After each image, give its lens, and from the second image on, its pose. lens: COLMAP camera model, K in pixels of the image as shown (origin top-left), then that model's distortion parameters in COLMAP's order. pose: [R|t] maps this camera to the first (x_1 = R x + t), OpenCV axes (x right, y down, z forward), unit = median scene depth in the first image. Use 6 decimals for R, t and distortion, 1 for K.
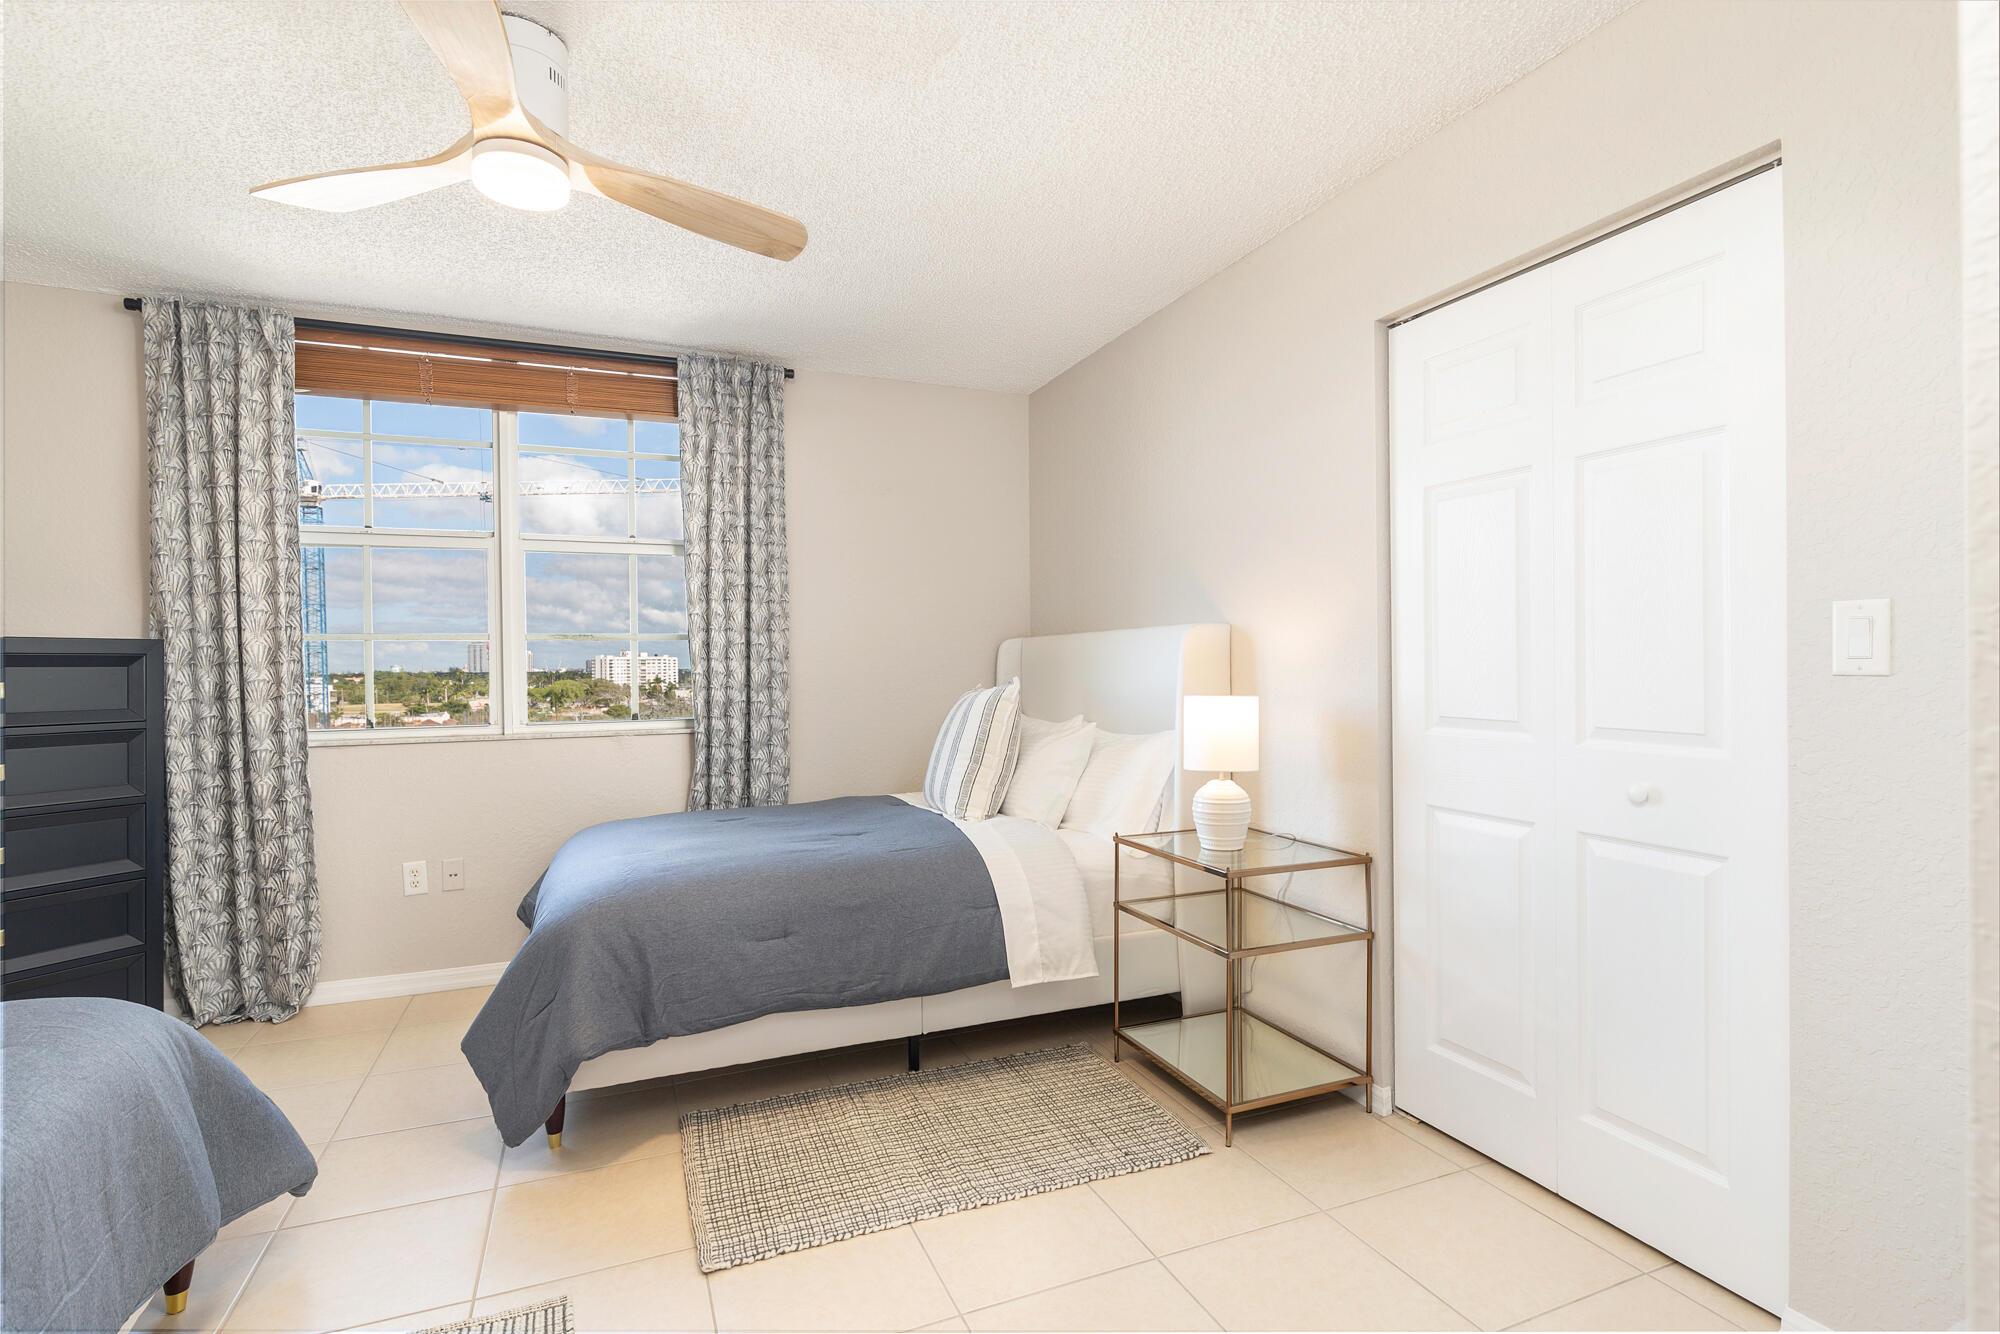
lens RADIAL K [[918.9, 0, 994.9], [0, 918.9, 663.1], [0, 0, 1]] dist [0.001035, -0.000130]
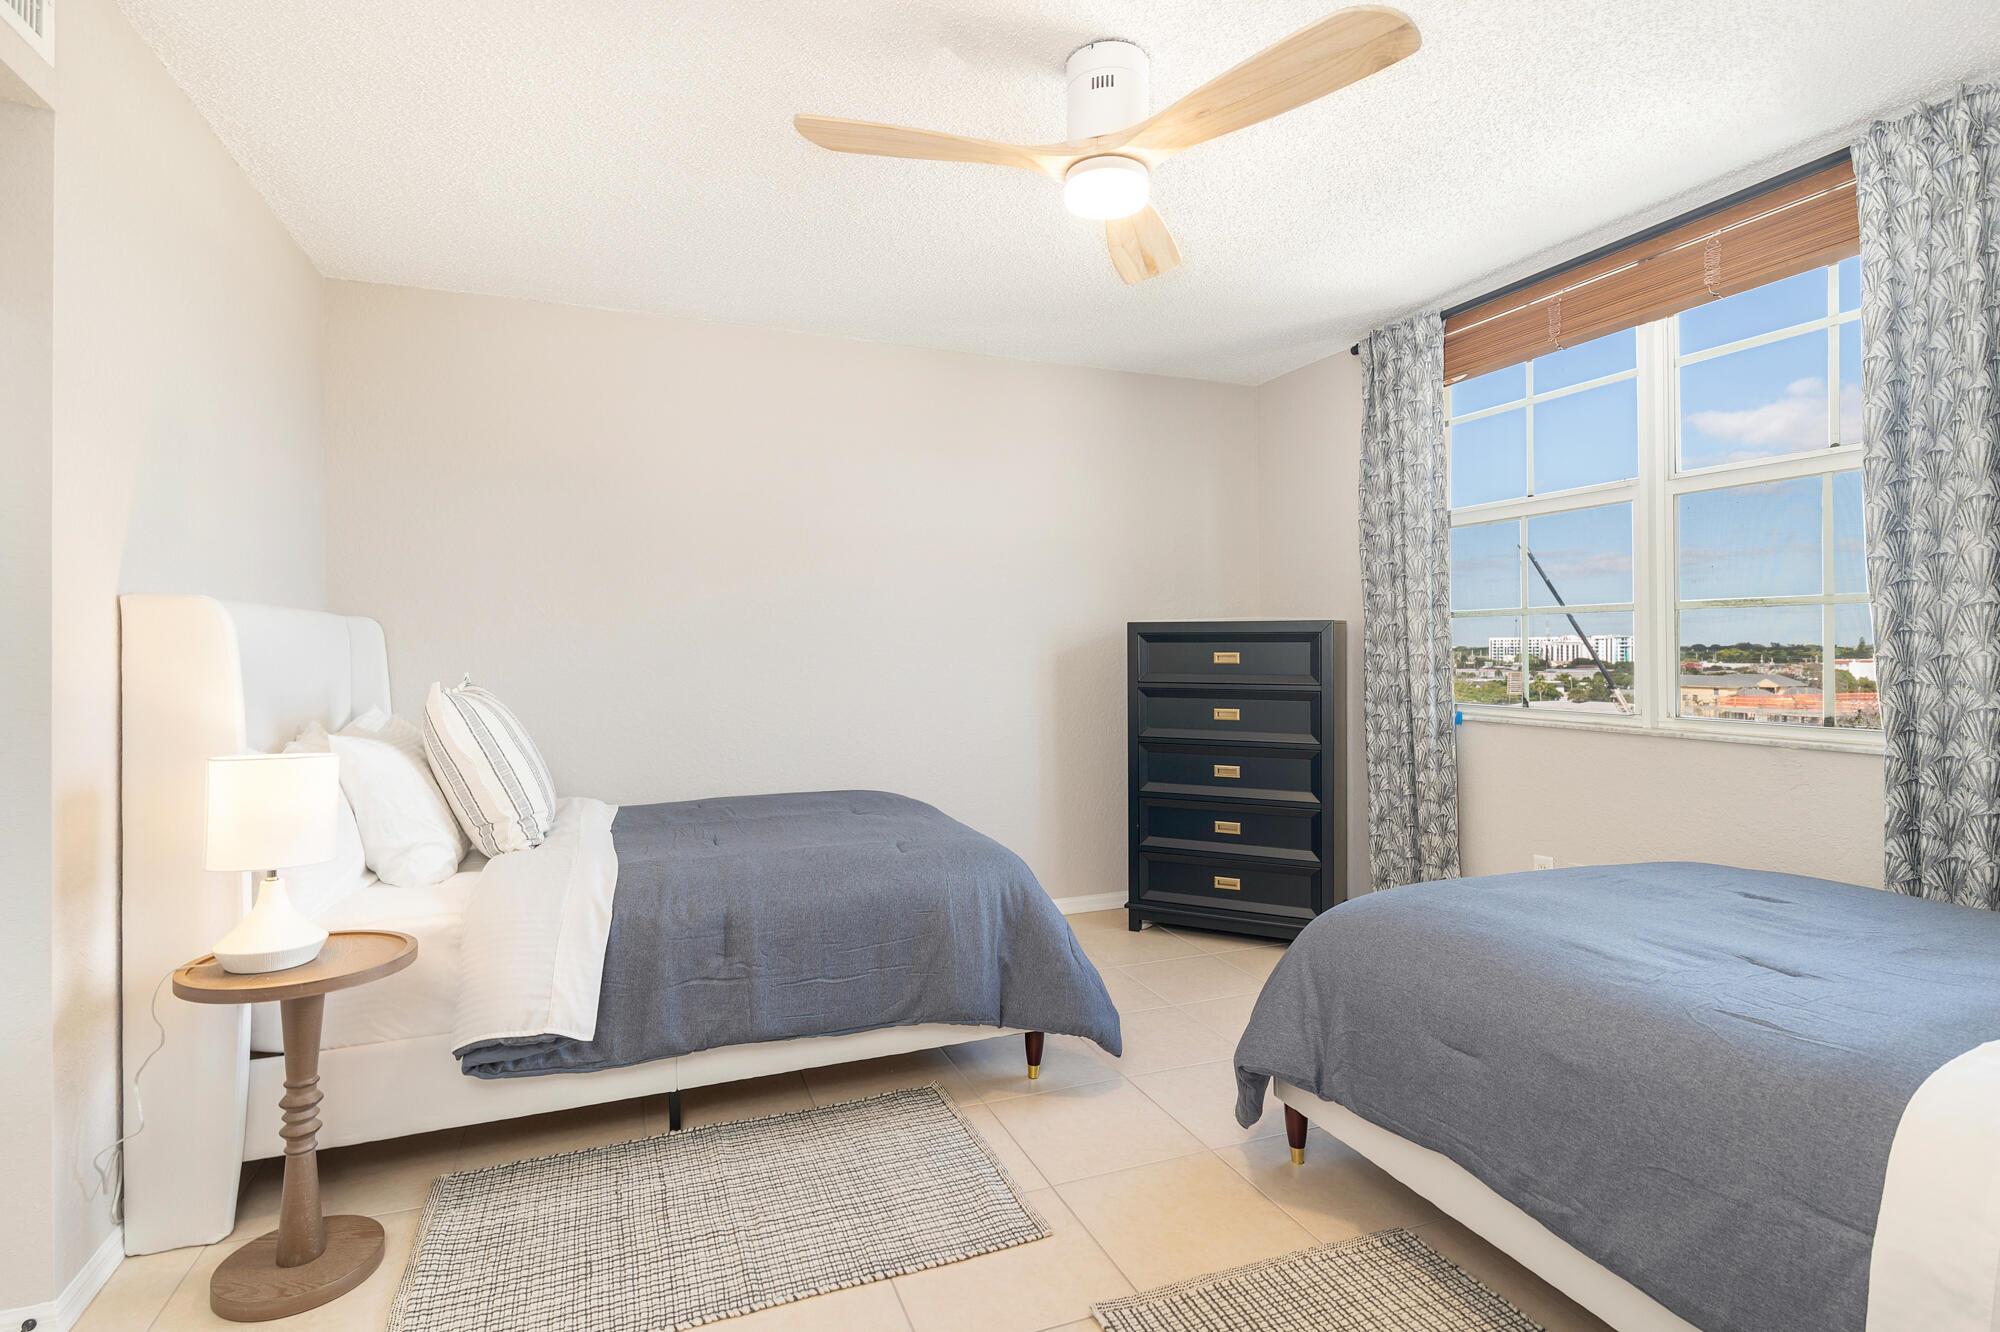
lens RADIAL K [[929.8, 0, 967.3], [0, 929.8, 639.2], [0, 0, 1]] dist [0.002263, 0.000263]
pose [[-0.001930, 0.006175, -0.999979, 0.315602], [-0.003562, 0.999975, 0.006182, -0.003673], [0.999992, 0.003574, -0.001908, 0.455059]]
